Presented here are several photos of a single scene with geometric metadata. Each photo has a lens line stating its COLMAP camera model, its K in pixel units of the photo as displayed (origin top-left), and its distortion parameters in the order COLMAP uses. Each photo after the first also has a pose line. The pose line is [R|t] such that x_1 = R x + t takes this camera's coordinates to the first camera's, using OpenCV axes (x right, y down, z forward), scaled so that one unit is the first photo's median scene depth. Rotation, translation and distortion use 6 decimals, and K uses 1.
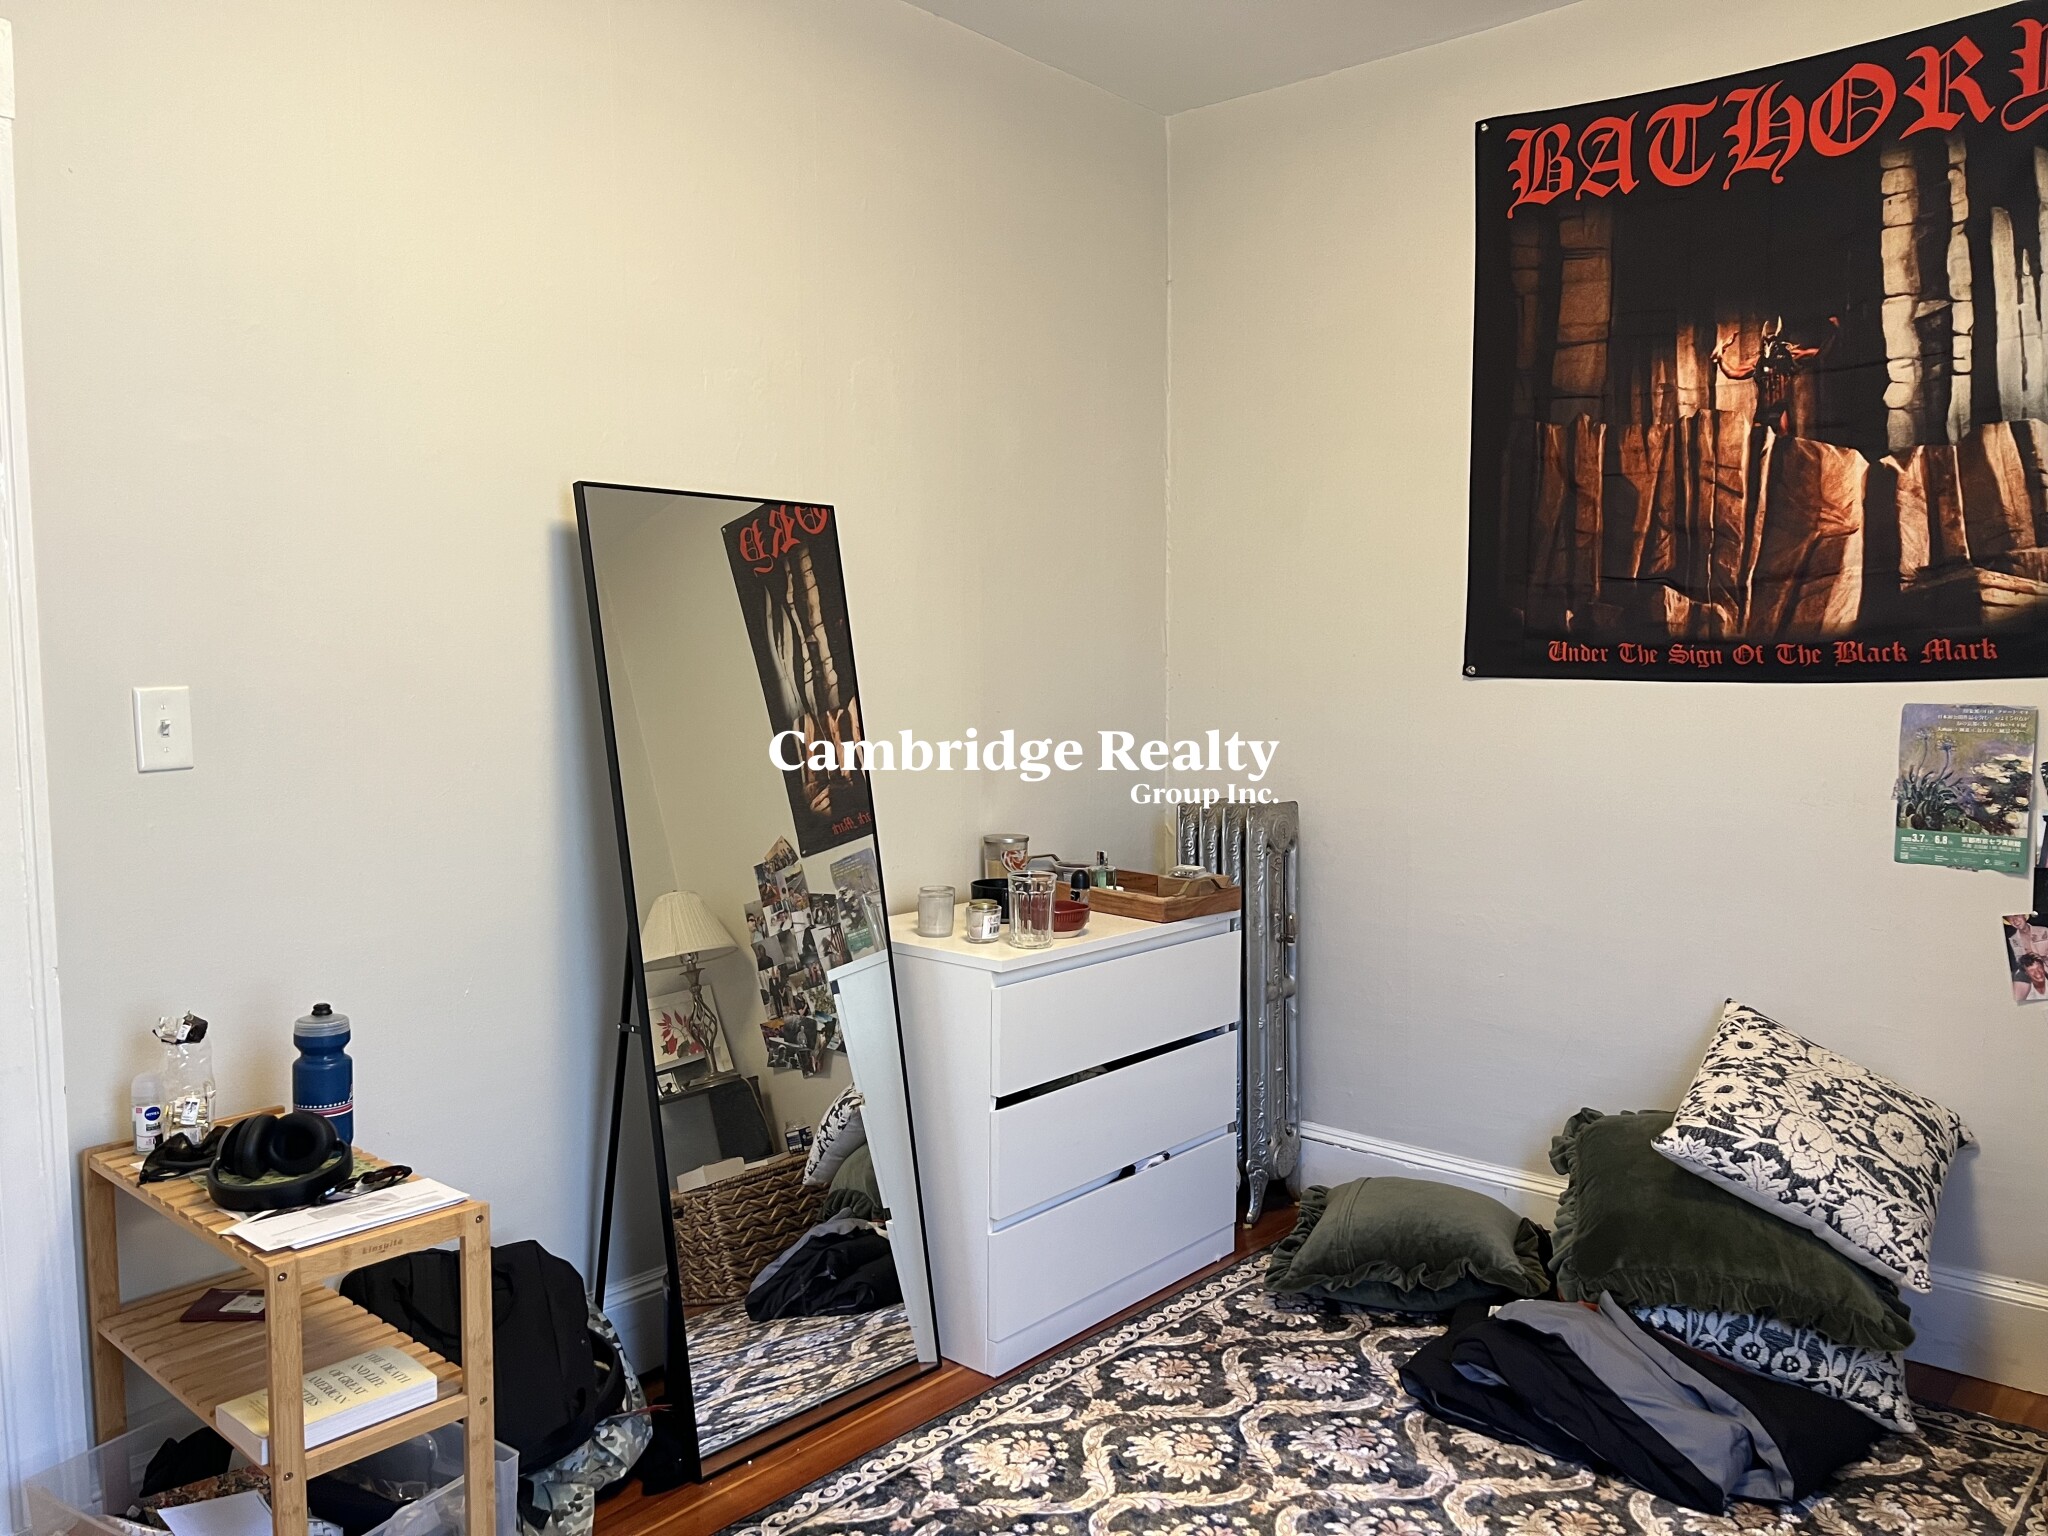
lens RADIAL K [[1516.1, 0, 1024.0], [0, 1516.1, 768.0], [0, 0, 1]] dist [0.035861, -0.037051]
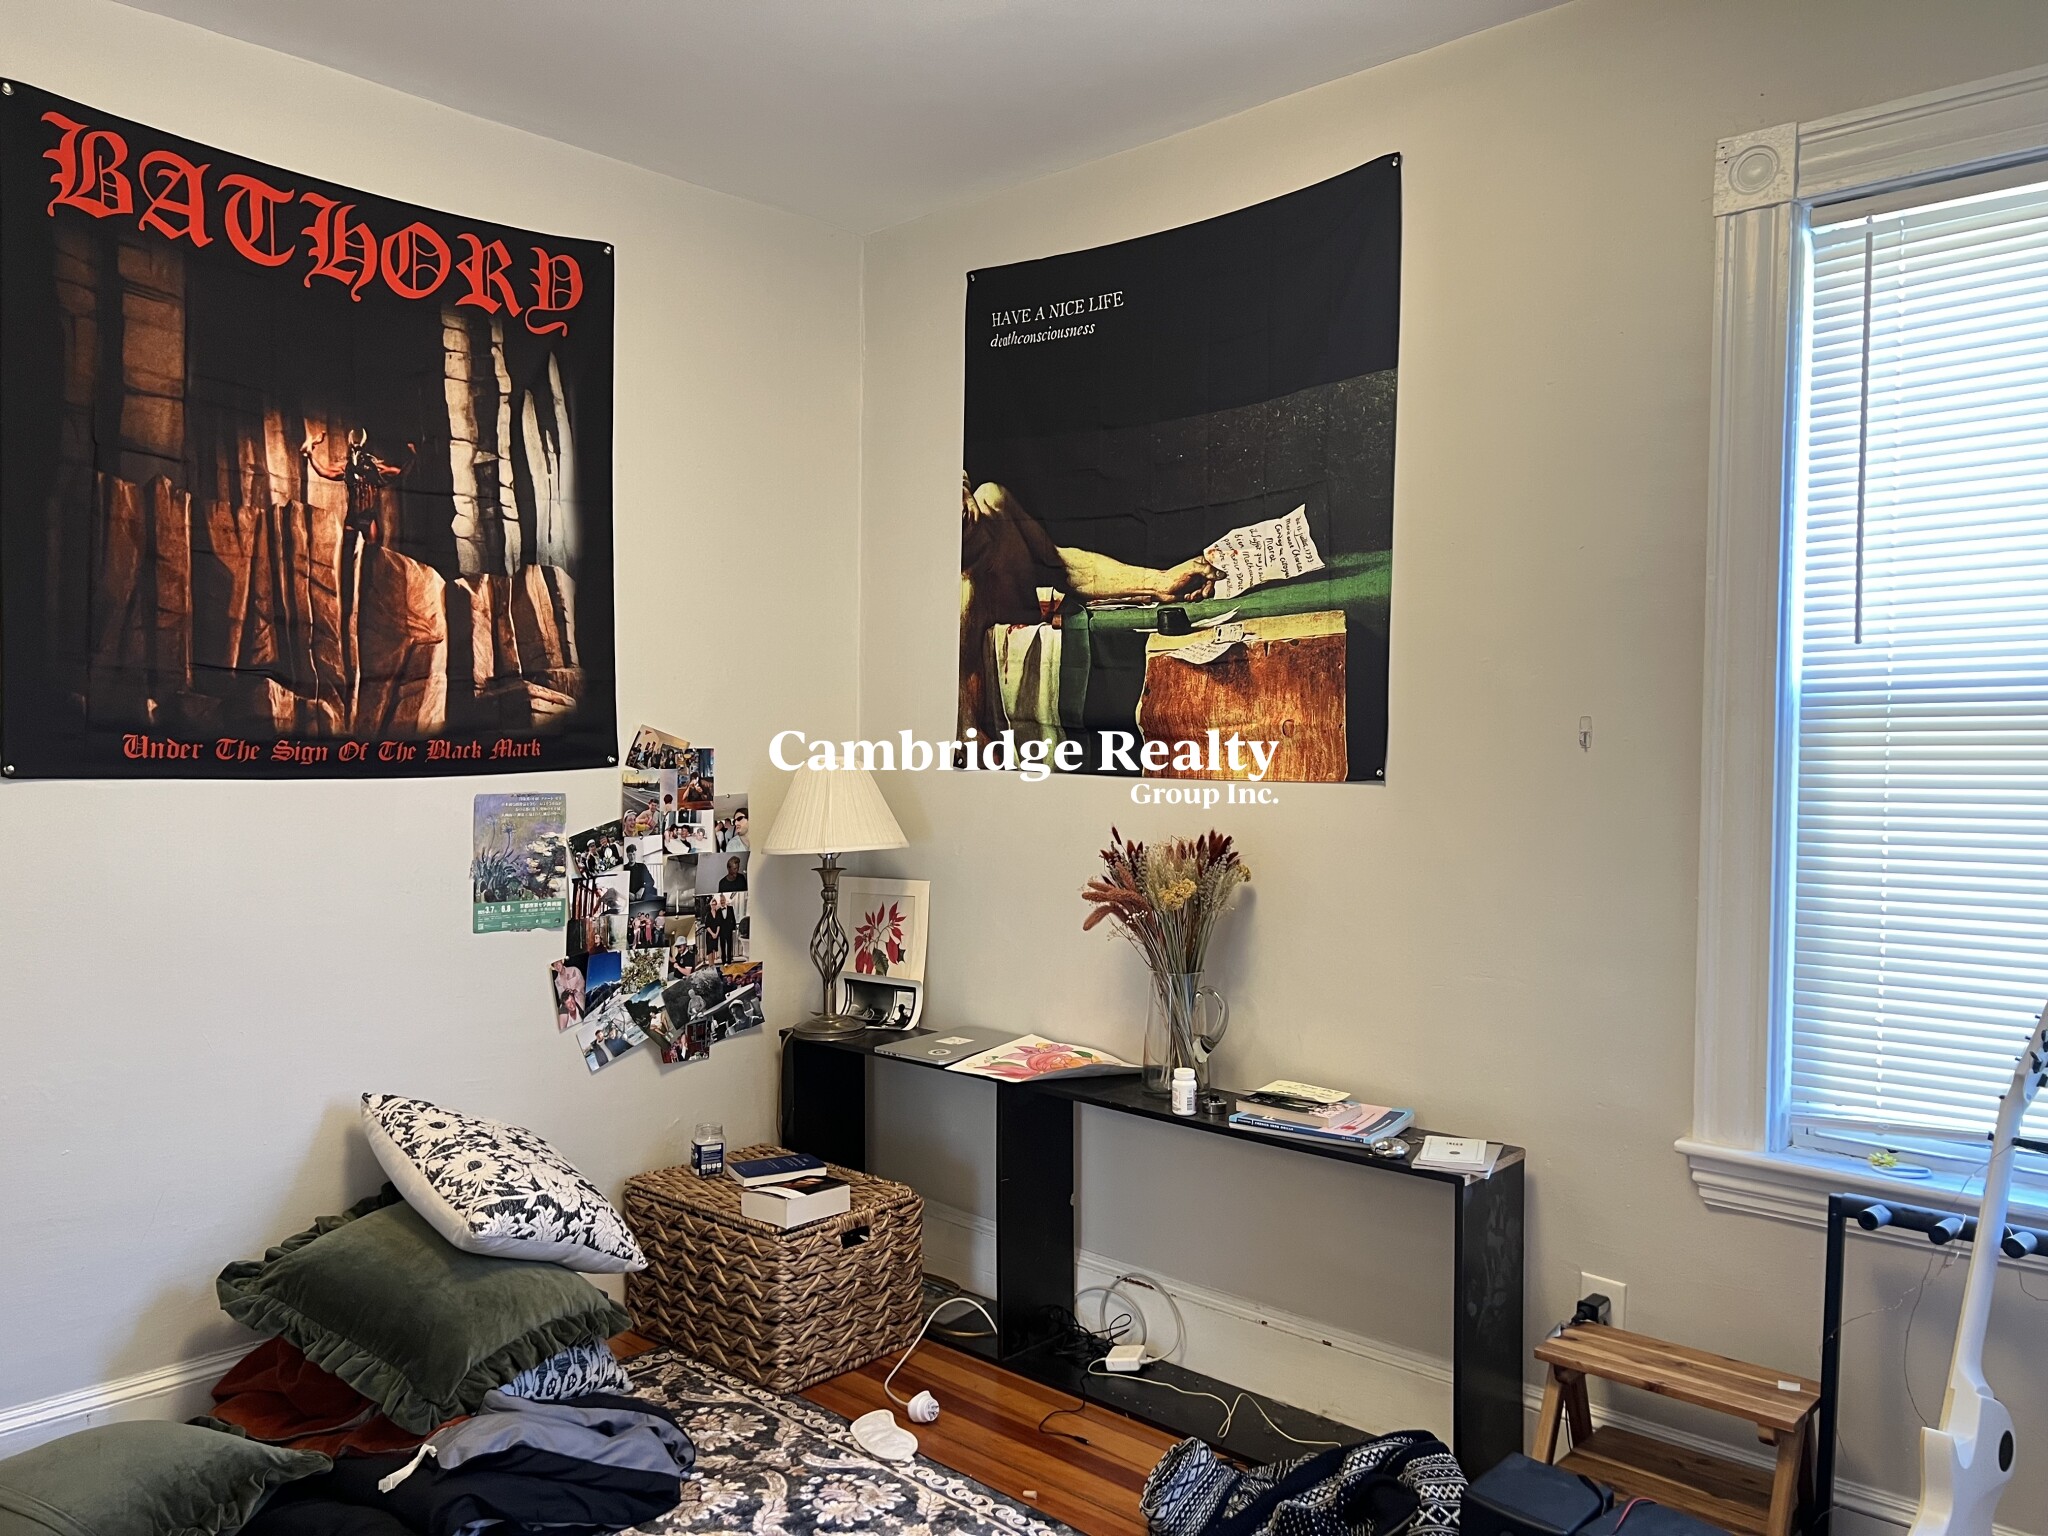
lens RADIAL K [[1516.1, 0, 1024.0], [0, 1516.1, 768.0], [0, 0, 1]] dist [0.035861, -0.037051]
pose [[0.042674, -0.012230, 0.999014, -0.535016], [0.067983, 0.997643, 0.009309, -0.043520], [-0.996773, 0.067519, 0.043405, 0.524467]]
